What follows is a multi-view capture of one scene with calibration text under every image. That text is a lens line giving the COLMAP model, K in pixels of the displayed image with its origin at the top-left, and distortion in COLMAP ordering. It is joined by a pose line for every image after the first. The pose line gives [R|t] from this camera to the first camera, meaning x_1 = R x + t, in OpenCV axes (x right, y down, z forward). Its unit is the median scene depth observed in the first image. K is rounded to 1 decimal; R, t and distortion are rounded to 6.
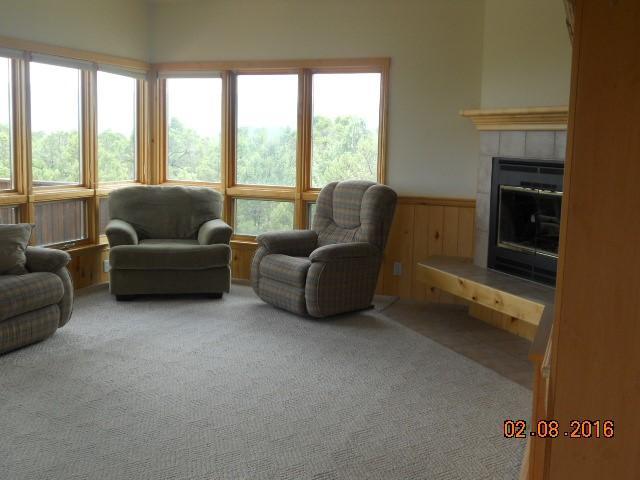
lens RADIAL K [[697.5, 0, 318.9], [0, 697.5, 240.1], [0, 0, 1]] dist [0.095768, 0.000000]
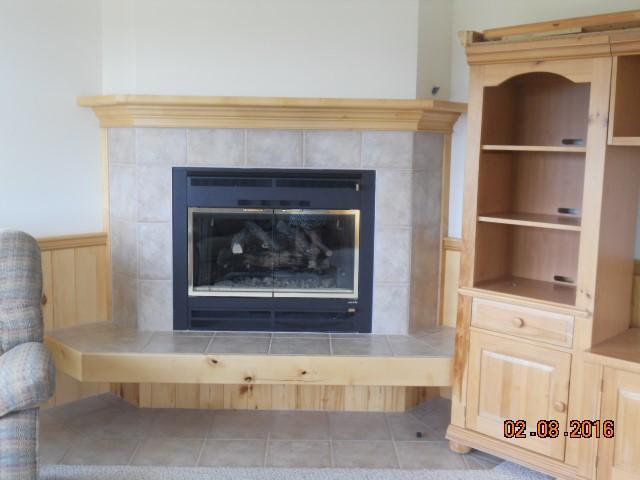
lens RADIAL K [[697.5, 0, 319.7], [0, 697.5, 238.2], [0, 0, 1]] dist [0.095768, 0.000000]
pose [[0.406573, -0.137129, 0.903268, -0.314129], [0.132482, 0.987071, 0.090219, -0.094007], [-0.903962, 0.082987, 0.419484, 0.603855]]
